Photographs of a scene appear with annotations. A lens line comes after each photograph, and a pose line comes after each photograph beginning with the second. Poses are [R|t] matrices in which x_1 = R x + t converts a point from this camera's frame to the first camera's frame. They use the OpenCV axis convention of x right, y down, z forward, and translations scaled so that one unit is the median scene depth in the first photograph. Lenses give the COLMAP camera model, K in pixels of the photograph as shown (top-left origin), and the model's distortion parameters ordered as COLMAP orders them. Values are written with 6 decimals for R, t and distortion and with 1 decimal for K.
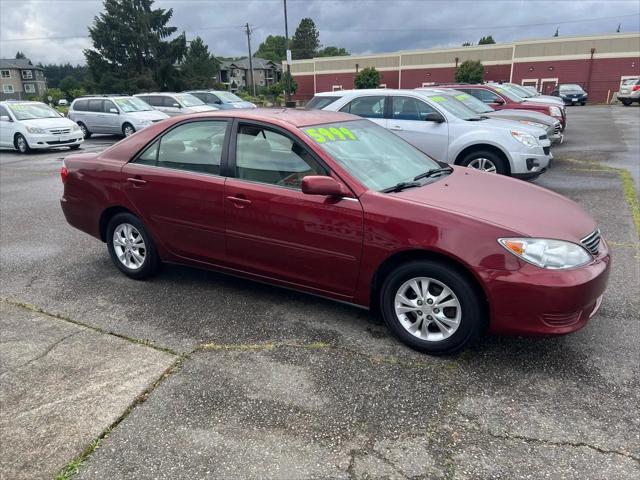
lens RADIAL K [[481.8, 0, 318.5], [0, 481.8, 246.3], [0, 0, 1]] dist [0.048604, -0.050429]
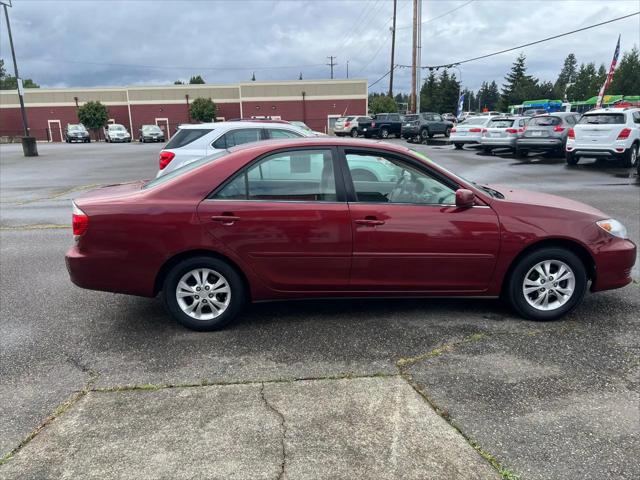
lens RADIAL K [[481.8, 0, 317.5], [0, 481.8, 244.4], [0, 0, 1]] dist [0.048604, -0.050429]
pose [[0.842200, -0.129946, 0.523272, -0.176991], [0.167259, 0.985610, -0.024440, -0.008892], [-0.512566, 0.108105, 0.851815, 0.038026]]
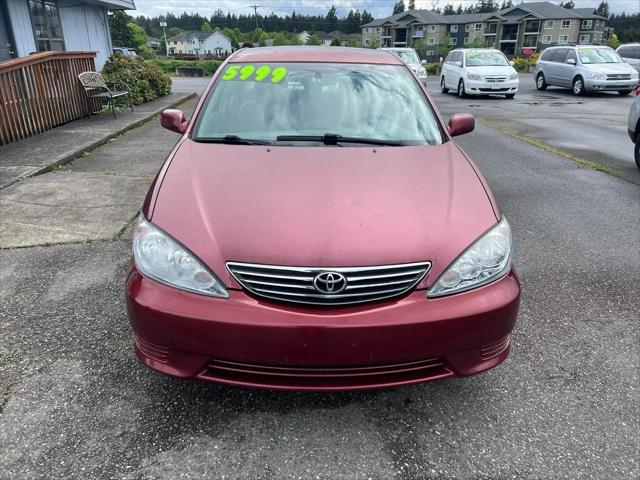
lens RADIAL K [[481.8, 0, 318.4], [0, 481.8, 242.2], [0, 0, 1]] dist [0.048604, -0.050429]
pose [[0.527638, 0.333584, -0.781230, 0.194490], [-0.269919, 0.937844, 0.218157, -0.036586], [0.805446, 0.095761, 0.584882, 0.131290]]
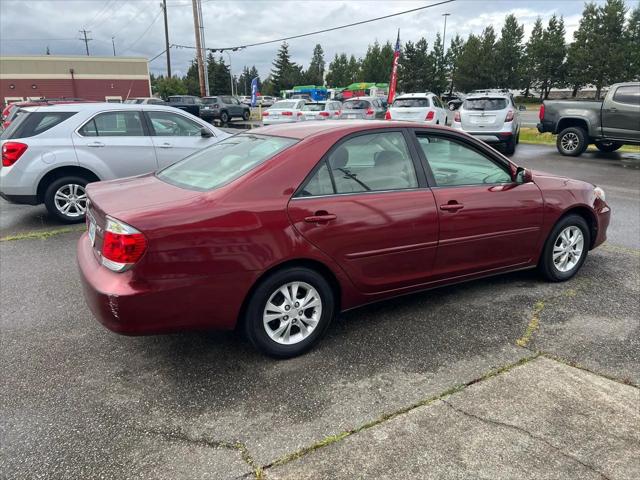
lens RADIAL K [[481.8, 0, 318.8], [0, 481.8, 240.7], [0, 0, 1]] dist [0.048604, -0.050429]
pose [[0.513072, -0.228214, 0.827451, -0.250729], [0.267647, 0.958480, 0.098394, -0.043663], [-0.815551, 0.170981, 0.552850, 0.148797]]
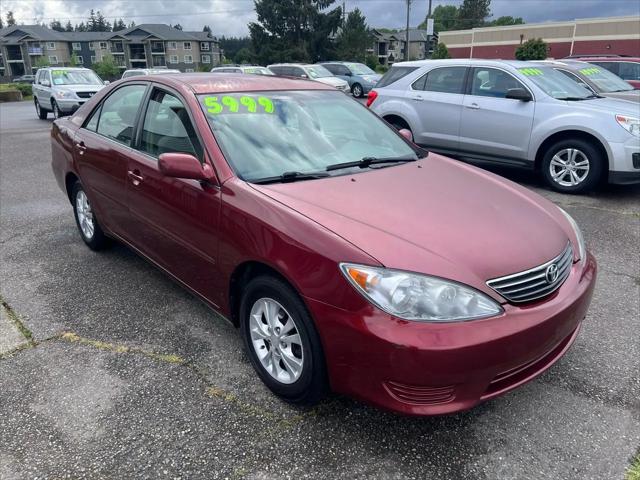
lens RADIAL K [[481.8, 0, 317.2], [0, 481.8, 246.3], [0, 0, 1]] dist [0.048604, -0.050429]
pose [[0.949617, 0.124458, -0.287640, 0.090857], [-0.110458, 0.991788, 0.064465, -0.013674], [0.293302, -0.029445, 0.955566, 0.054936]]
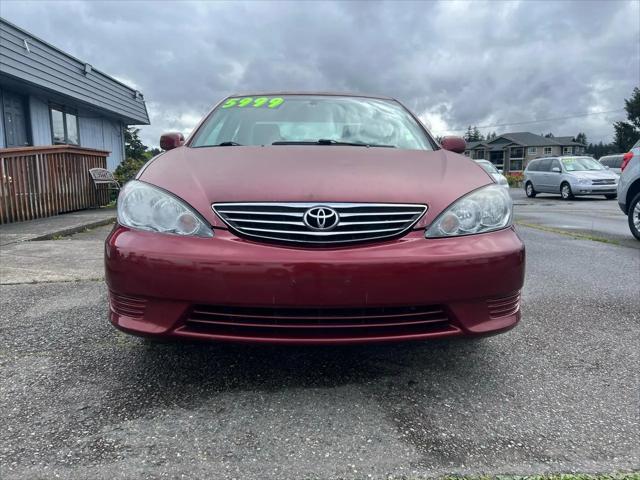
lens RADIAL K [[481.8, 0, 319.6], [0, 481.8, 242.1], [0, 0, 1]] dist [0.048604, -0.050429]
pose [[0.528484, 0.132811, -0.838490, 0.200480], [-0.264758, 0.964211, -0.014147, 0.001456], [0.806603, 0.229474, 0.544733, 0.142937]]
